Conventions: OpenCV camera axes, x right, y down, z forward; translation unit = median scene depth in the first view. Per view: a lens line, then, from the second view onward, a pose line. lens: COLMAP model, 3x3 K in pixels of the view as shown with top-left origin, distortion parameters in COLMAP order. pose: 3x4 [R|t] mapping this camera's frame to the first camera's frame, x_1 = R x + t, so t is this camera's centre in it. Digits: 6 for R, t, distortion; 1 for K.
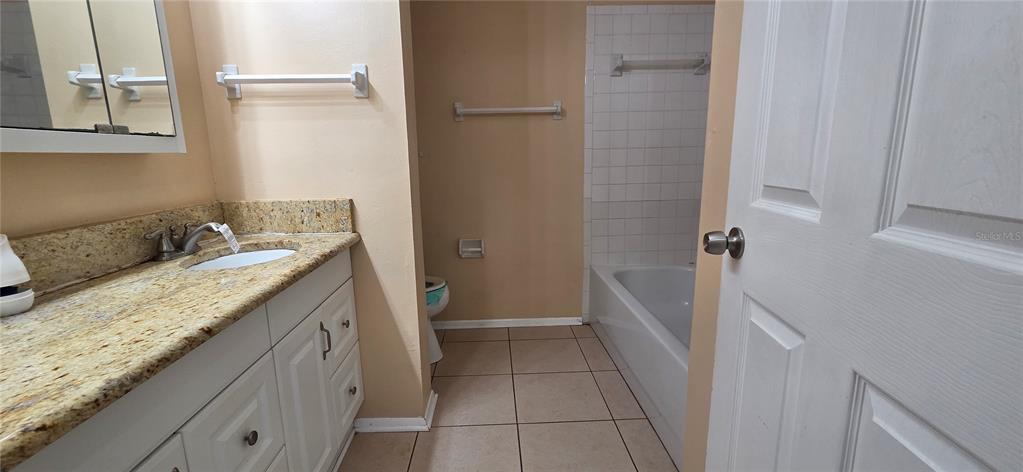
lens RADIAL K [[420.7, 0, 504.7], [0, 420.7, 241.5], [0, 0, 1]] dist [0.014218, -0.000433]
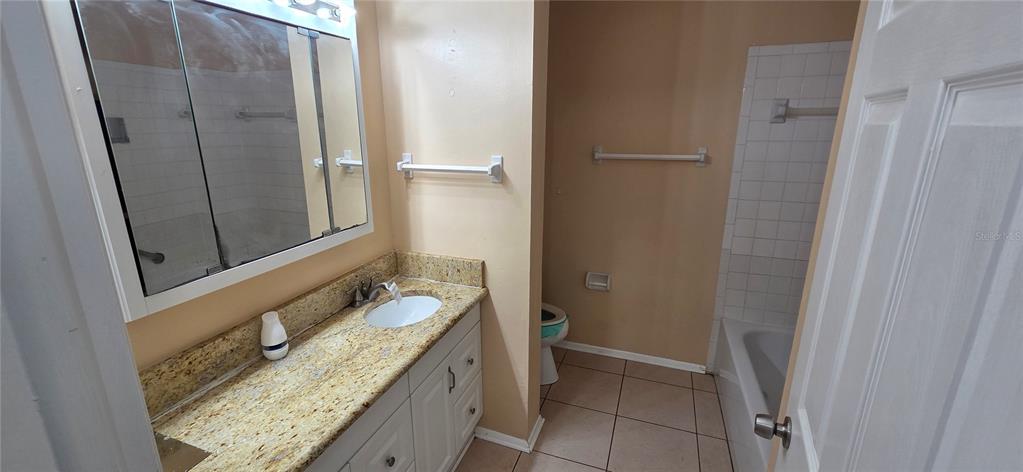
lens RADIAL K [[420.7, 0, 504.7], [0, 420.7, 241.5], [0, 0, 1]] dist [0.014218, -0.000433]
pose [[0.924037, 0.115244, -0.364519, 0.134570], [-0.084881, 0.991530, 0.098307, -0.286908], [0.372761, -0.059898, 0.925992, -0.109500]]
